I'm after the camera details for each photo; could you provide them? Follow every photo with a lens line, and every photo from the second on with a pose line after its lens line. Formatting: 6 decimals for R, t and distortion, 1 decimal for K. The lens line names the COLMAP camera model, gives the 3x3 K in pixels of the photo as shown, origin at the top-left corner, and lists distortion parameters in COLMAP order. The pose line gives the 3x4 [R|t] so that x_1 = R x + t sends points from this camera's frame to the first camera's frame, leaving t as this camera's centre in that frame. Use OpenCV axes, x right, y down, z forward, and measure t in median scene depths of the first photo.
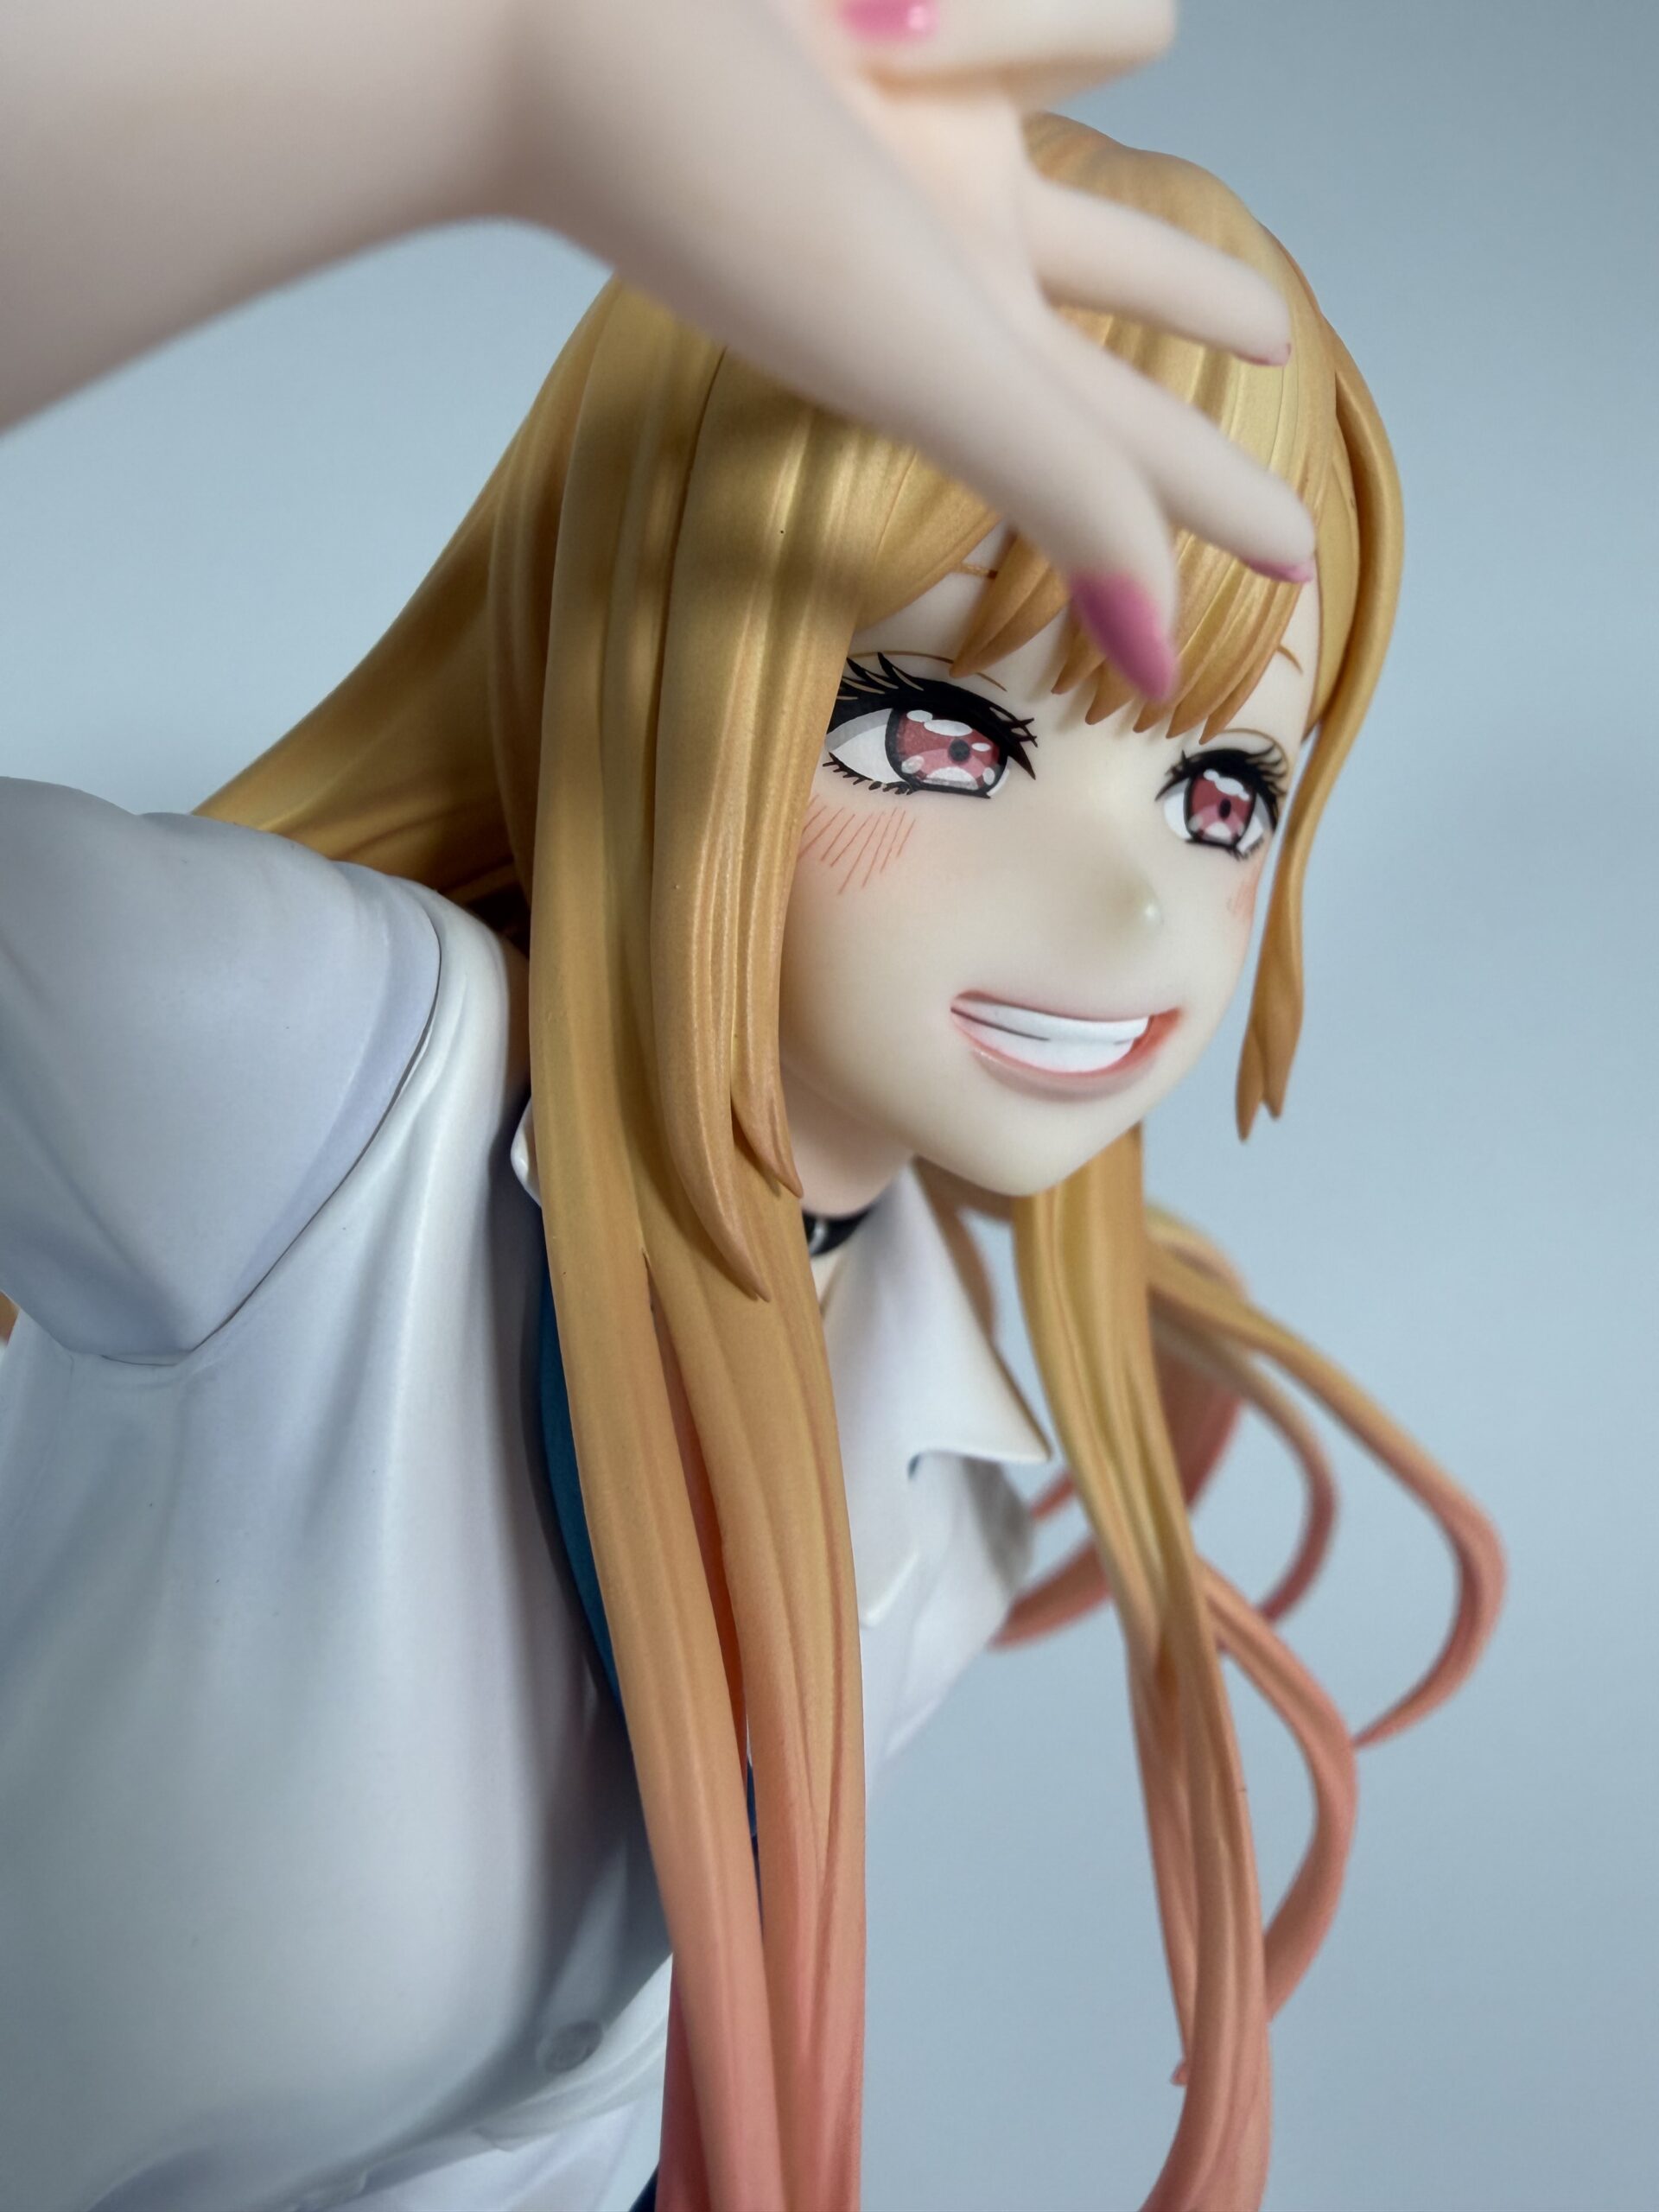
lens RADIAL K [[1660.0, 0, 840.6], [0, 1660.0, 1027.3], [0, 0, 1]] dist [0.020729, -0.018252]
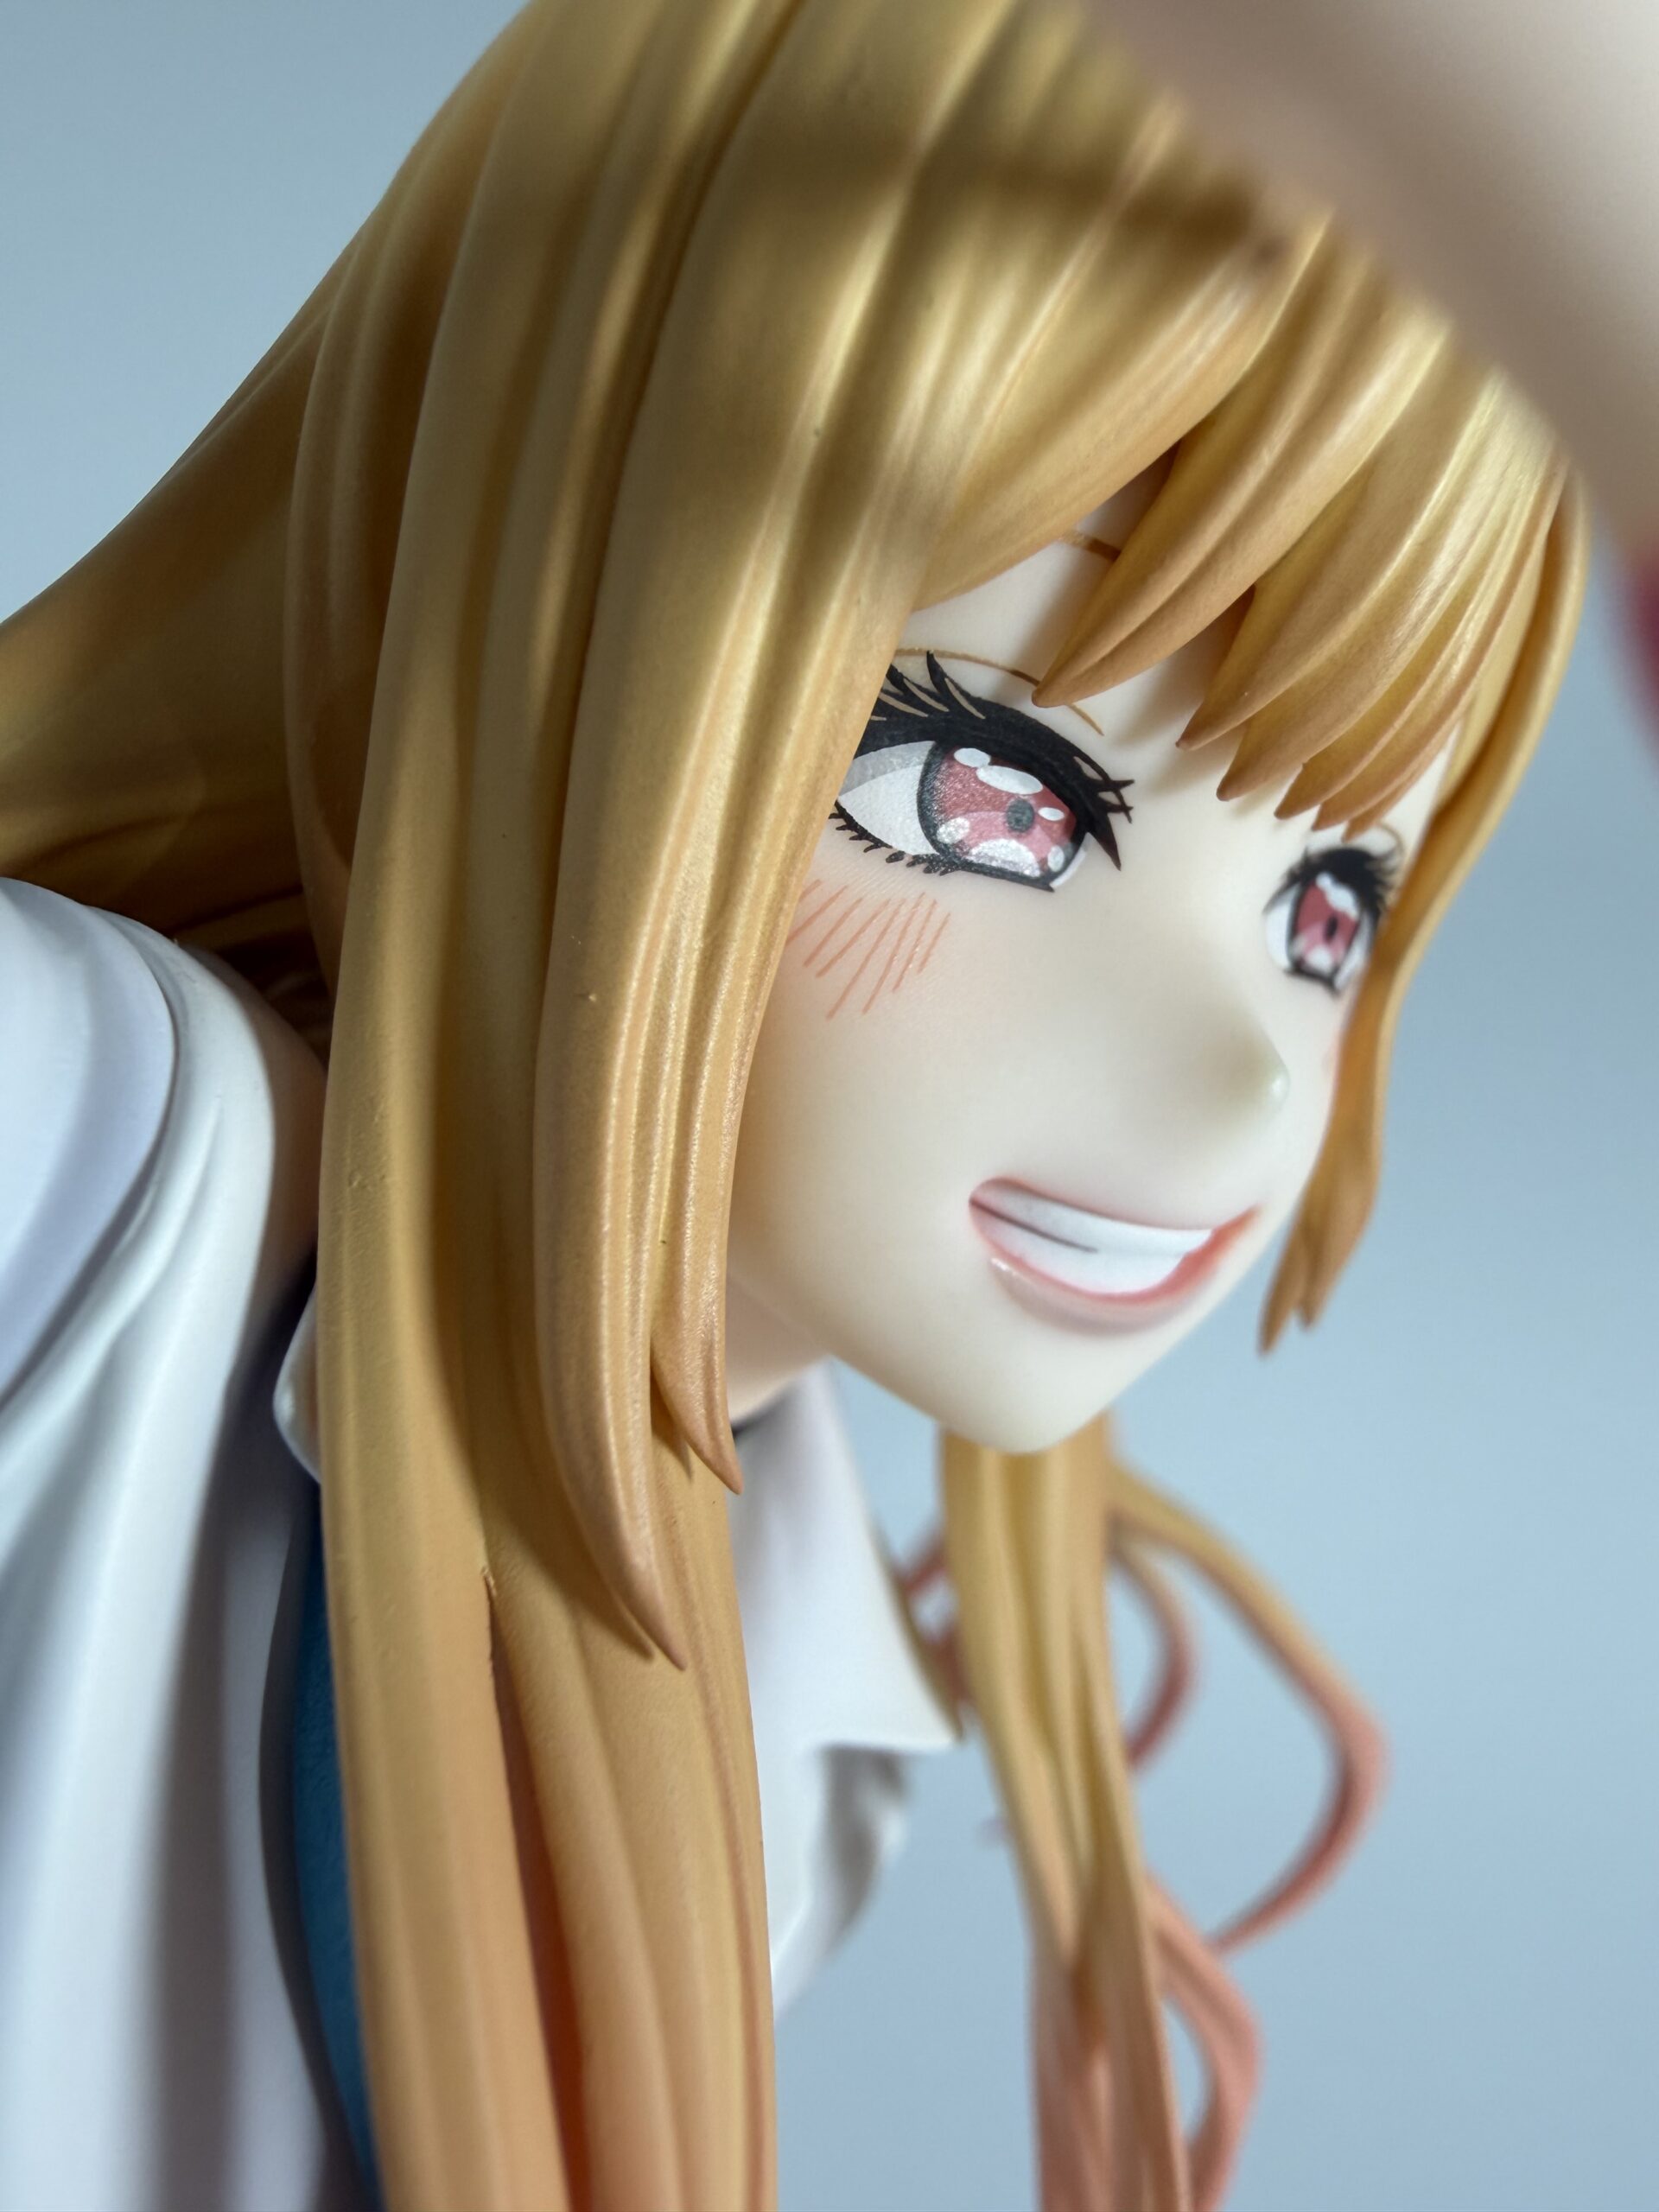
lens RADIAL K [[1660.0, 0, 850.8], [0, 1660.0, 1131.8], [0, 0, 1]] dist [0.020729, -0.018252]
pose [[0.985105, 0.081085, 0.151638, -0.085373], [-0.089856, 0.994601, 0.051903, -0.069644], [-0.146611, -0.064755, 0.987073, 0.347632]]
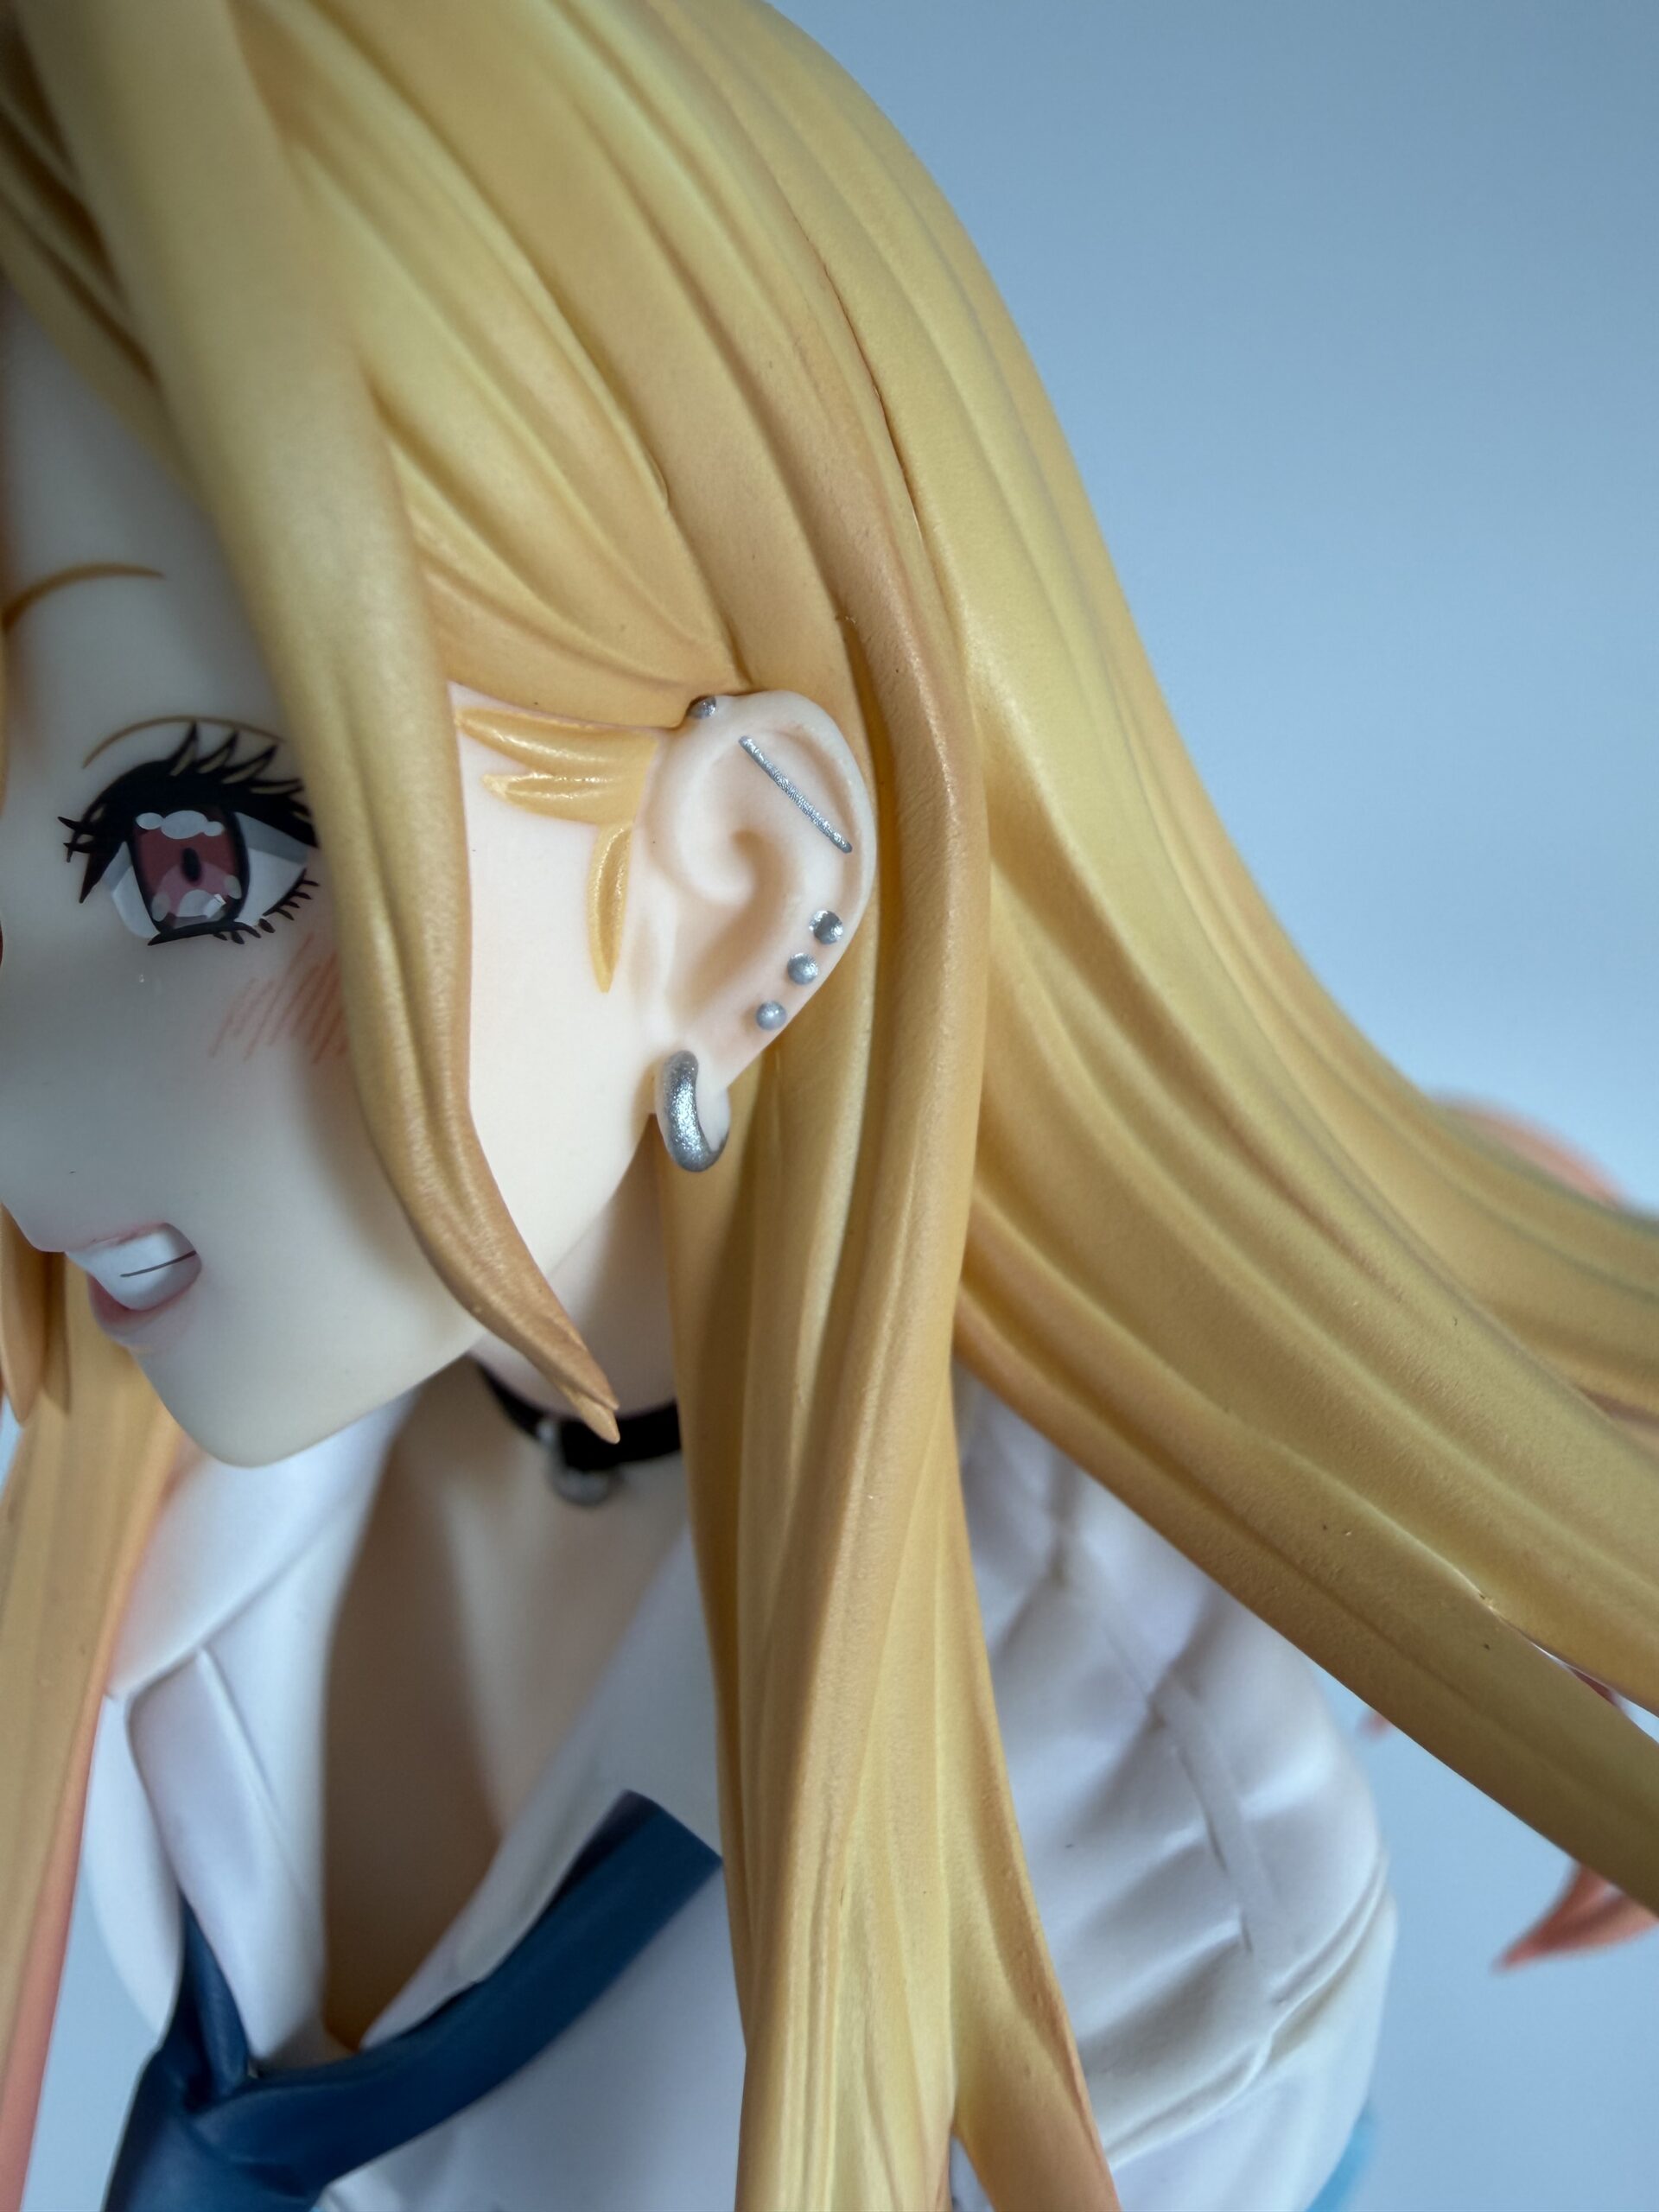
lens RADIAL K [[1660.0, 0, 830.9], [0, 1660.0, 1026.3], [0, 0, 1]] dist [0.020729, -0.018252]
pose [[0.172845, -0.018171, -0.984781, 0.916143], [0.136971, 0.990558, 0.005763, -0.056889], [0.975379, -0.135883, 0.173701, 1.232643]]
